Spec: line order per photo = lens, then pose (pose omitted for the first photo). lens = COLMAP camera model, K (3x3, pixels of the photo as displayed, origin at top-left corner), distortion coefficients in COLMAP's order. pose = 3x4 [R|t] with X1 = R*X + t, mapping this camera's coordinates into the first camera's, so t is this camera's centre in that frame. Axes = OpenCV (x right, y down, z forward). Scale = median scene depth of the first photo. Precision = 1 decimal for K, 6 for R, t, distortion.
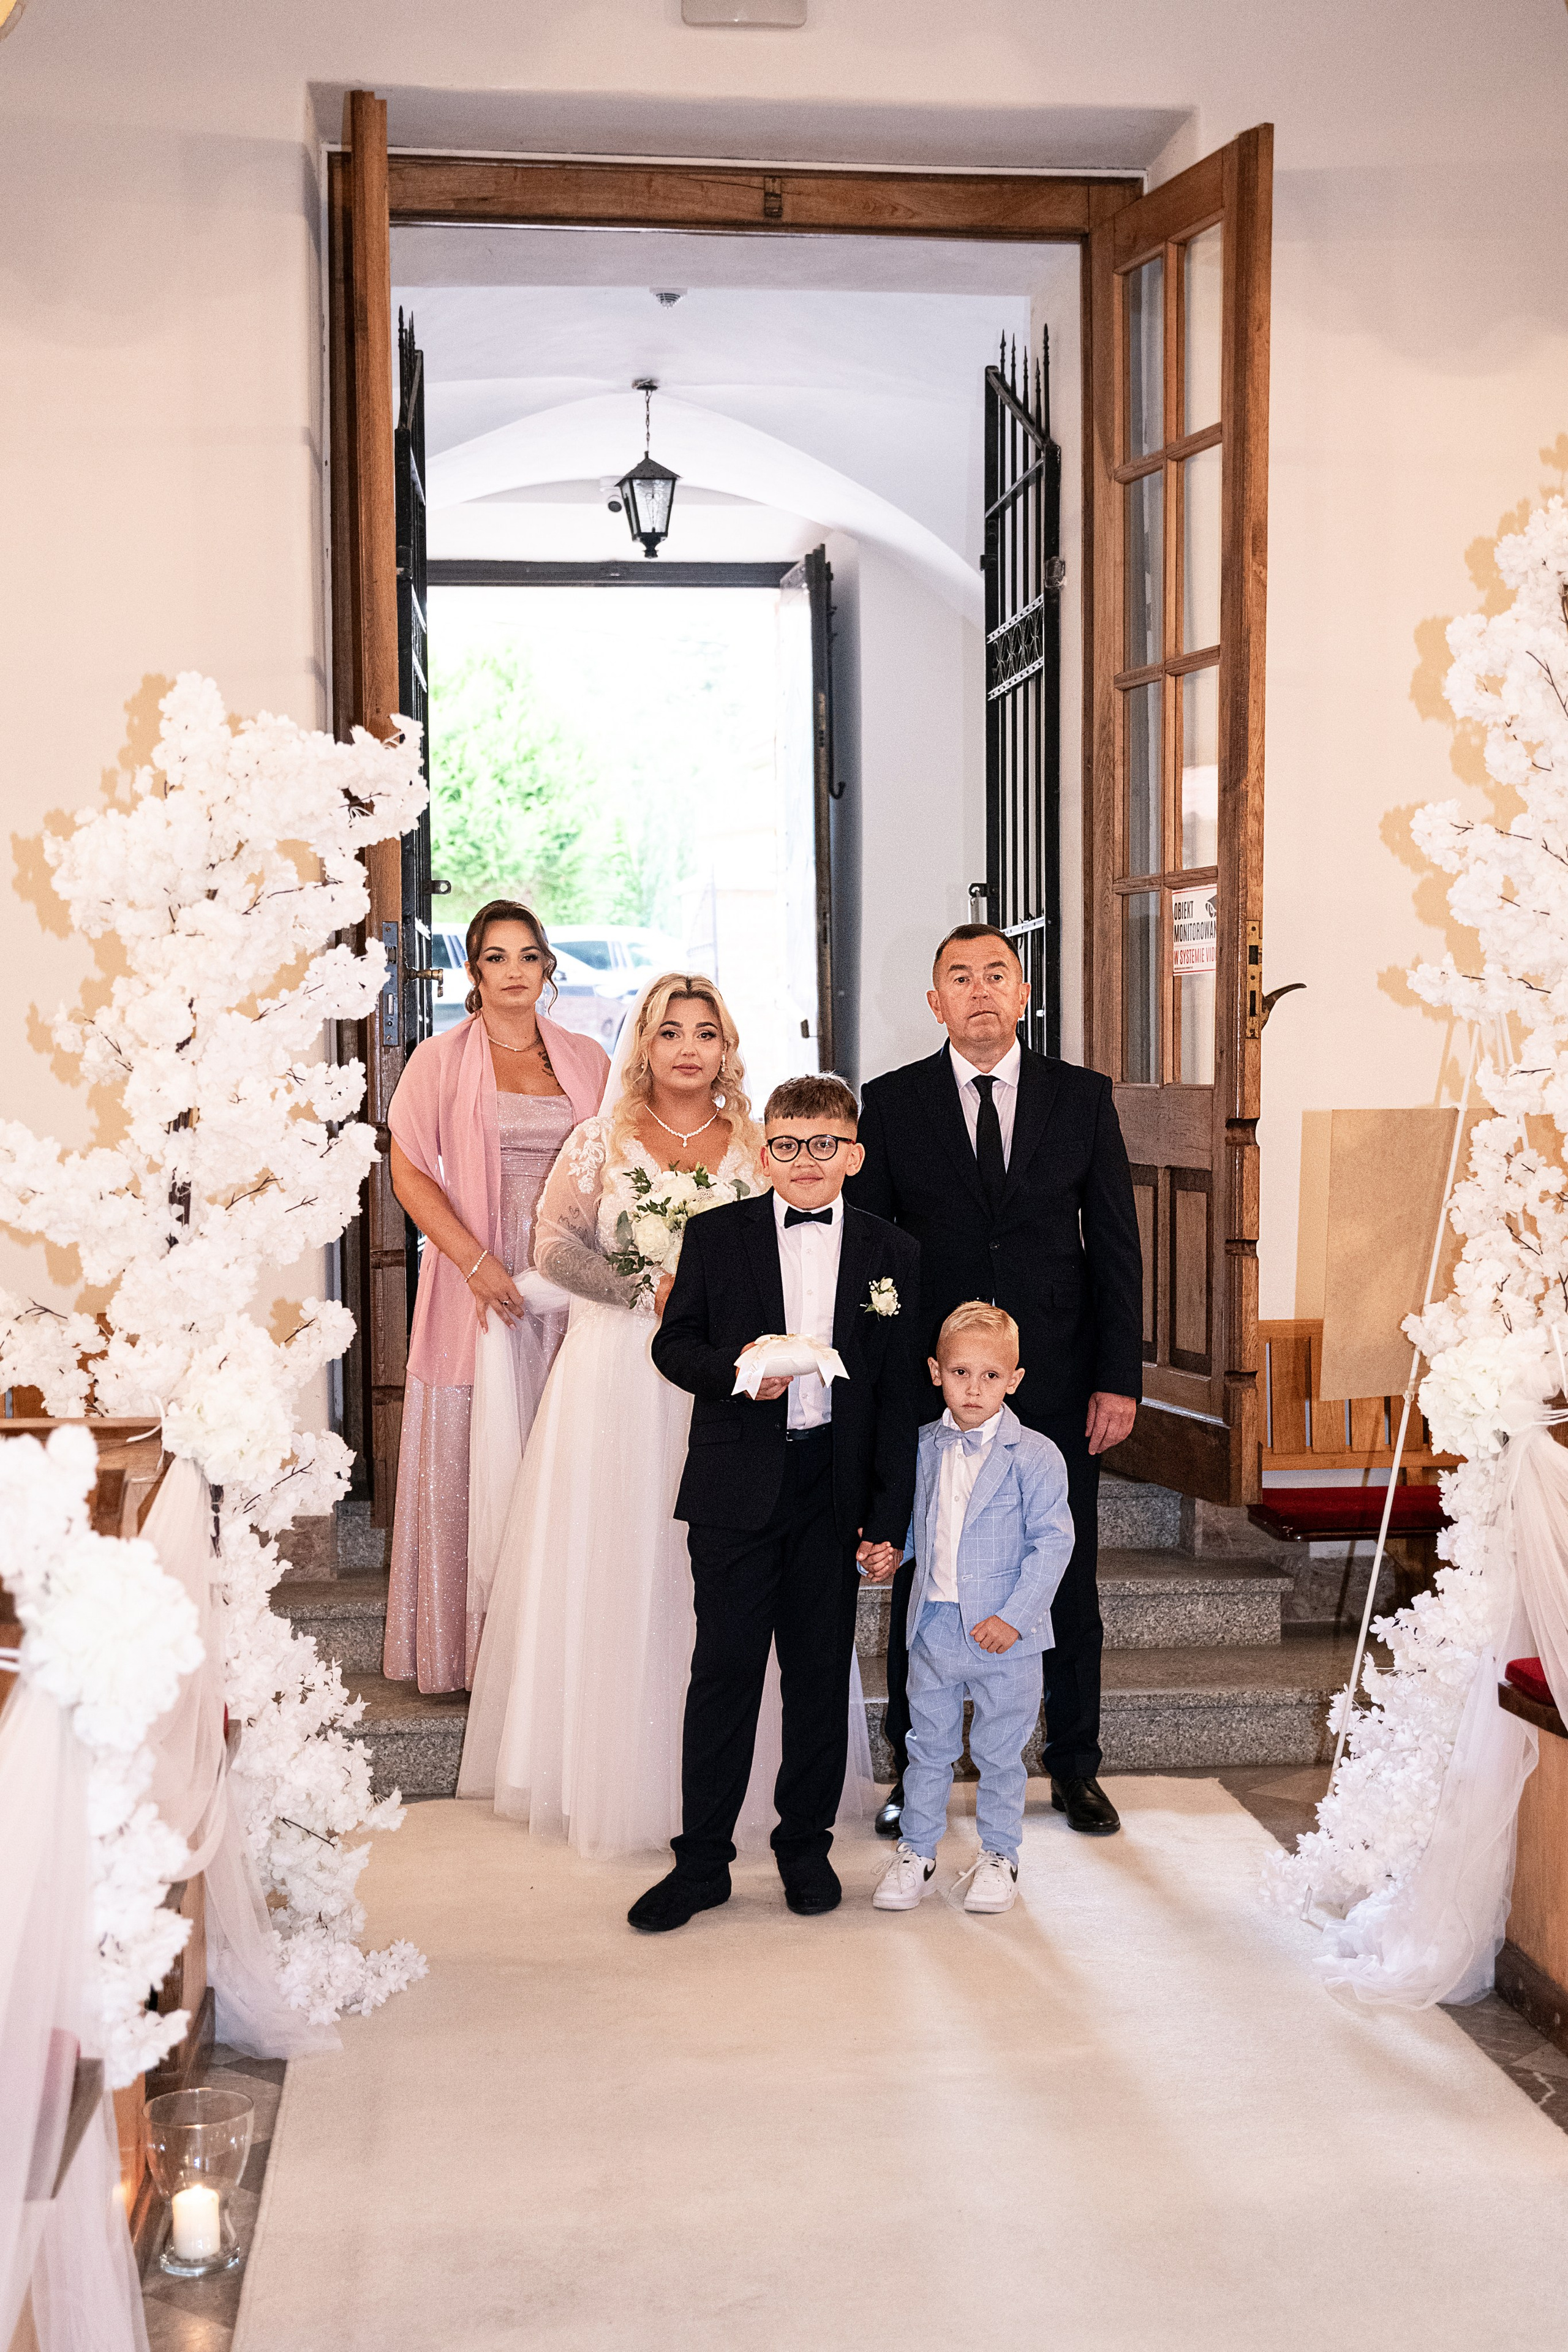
lens RADIAL K [[2903.4, 0, 786.4], [0, 2903.4, 1173.9], [0, 0, 1]] dist [0.035524, 0.000000]
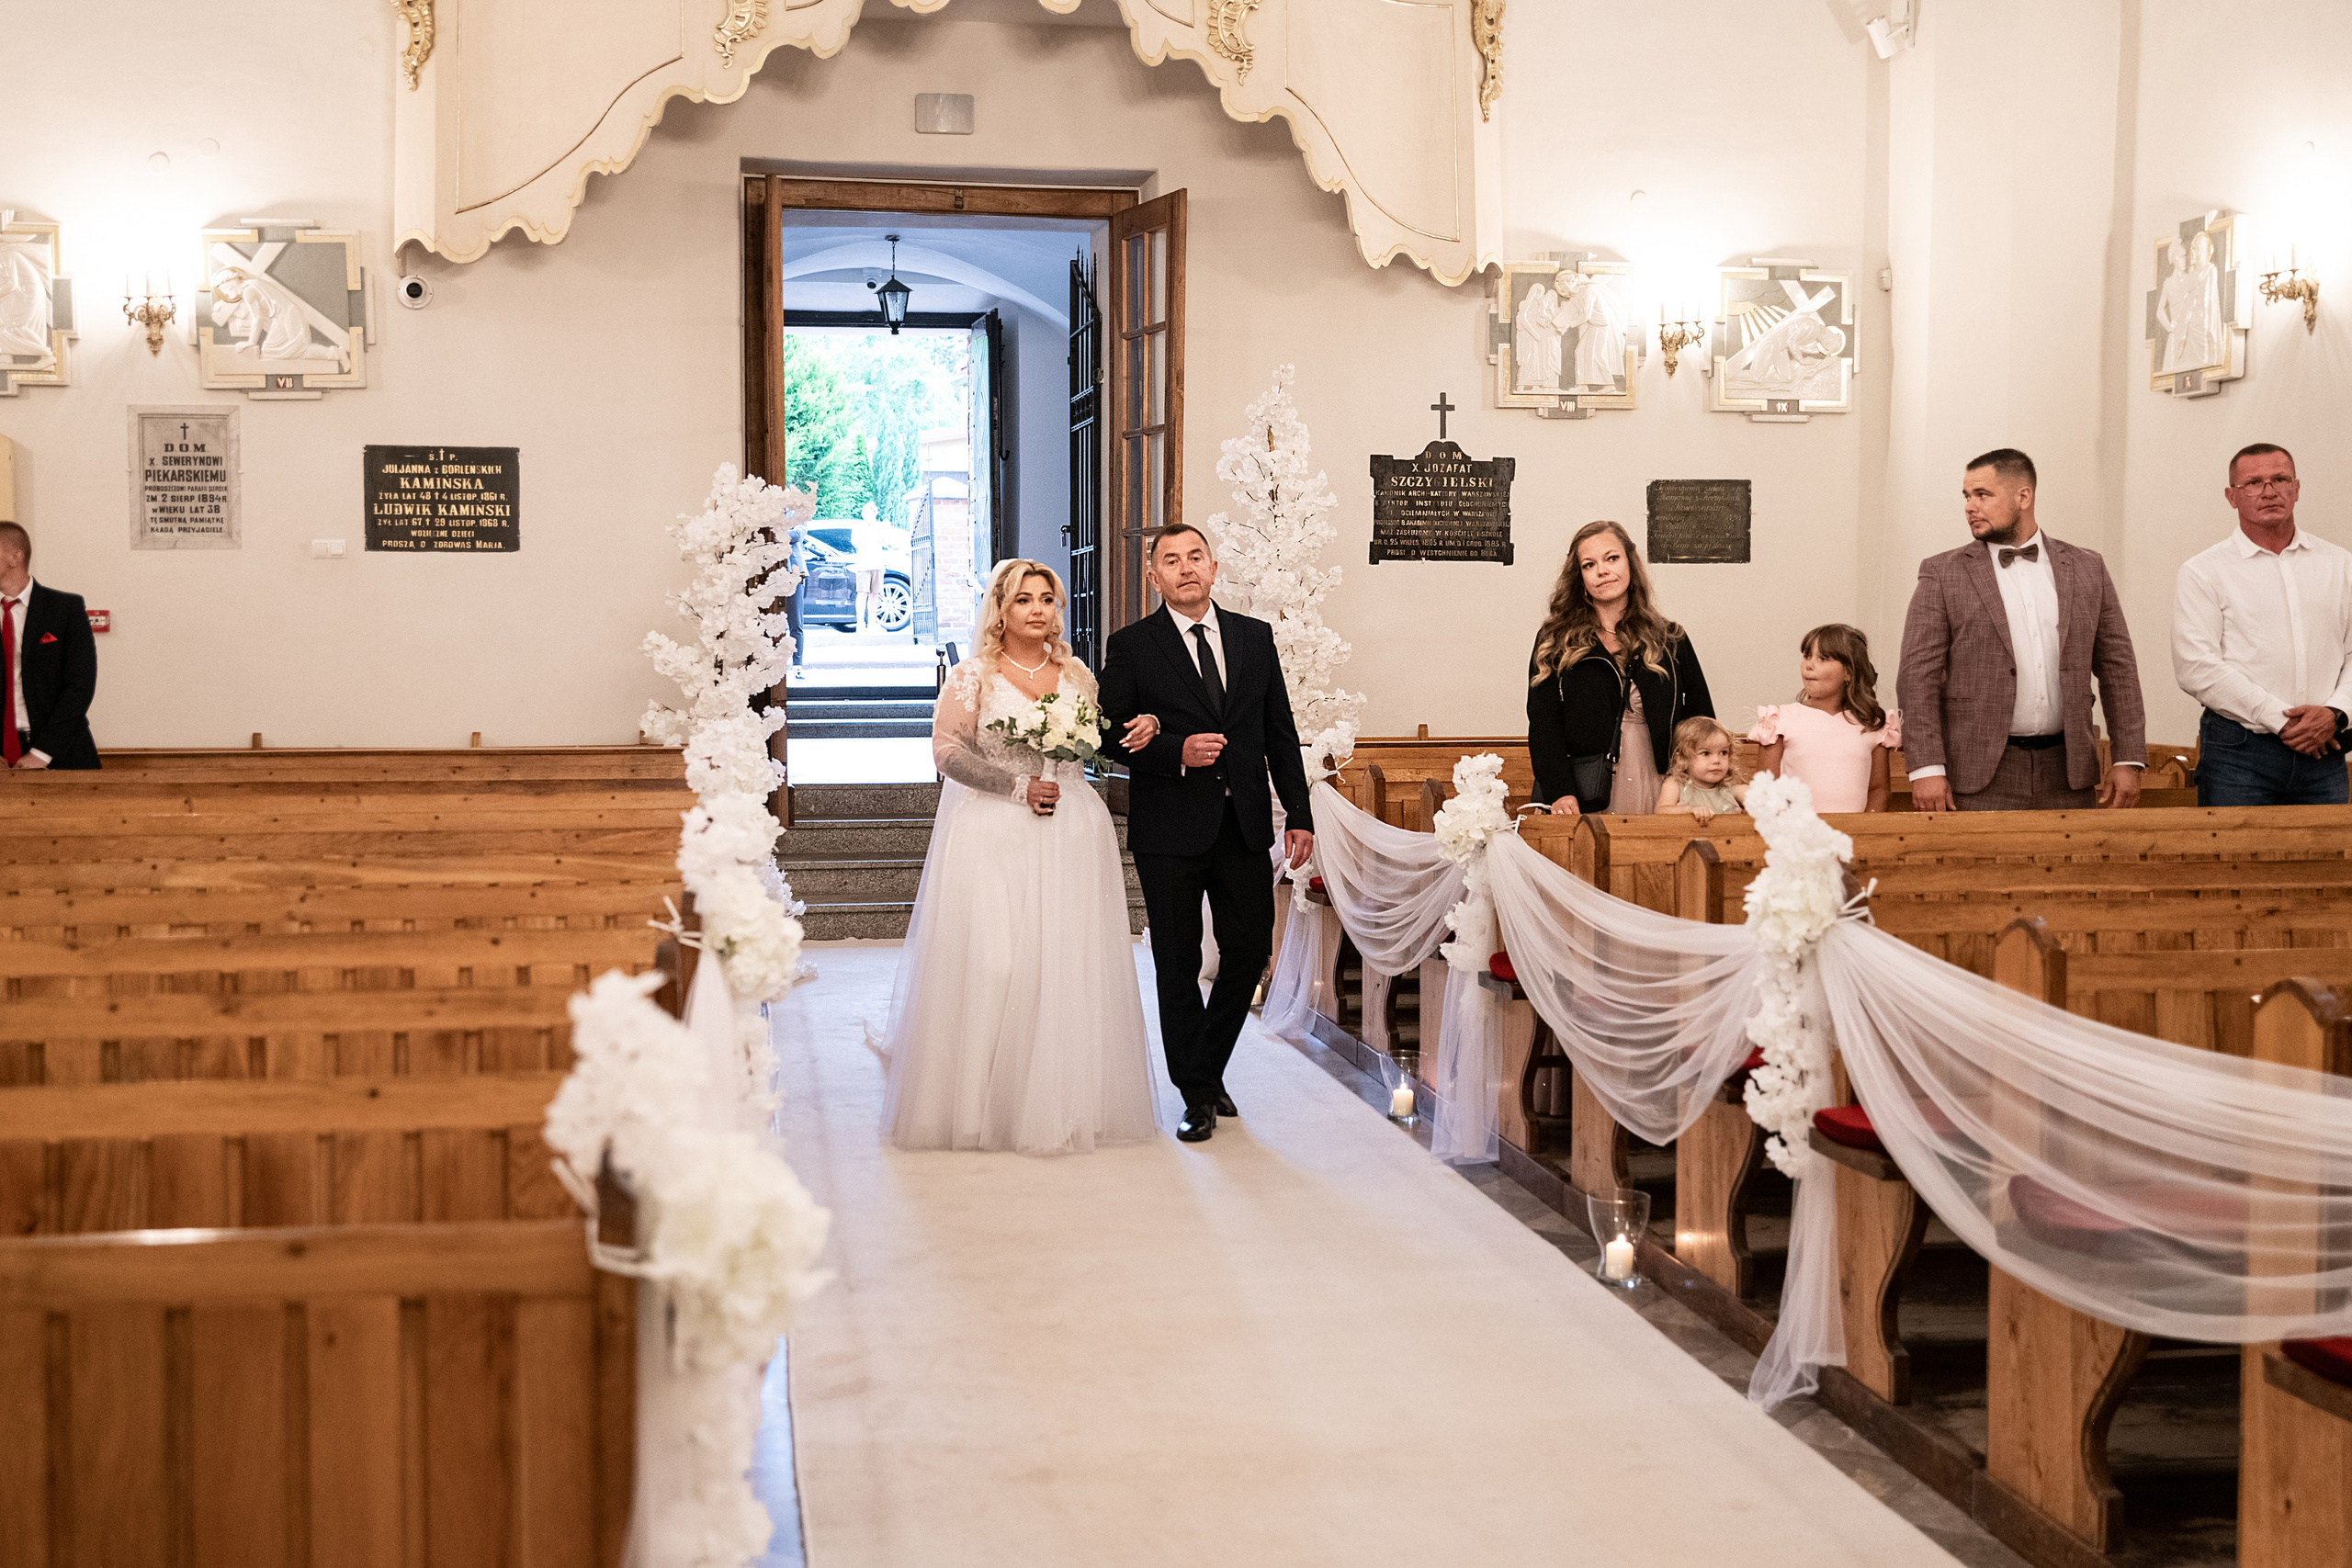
lens RADIAL K [[2616.4, 0, 1174.6], [0, 2616.4, 784.0], [0, 0, 1]] dist [0.003708, 0.000000]
pose [[0.997720, 0.003169, 0.067419, 0.023867], [-0.004637, 0.999755, 0.021632, 0.039706], [-0.067334, -0.021895, 0.997490, -0.865084]]
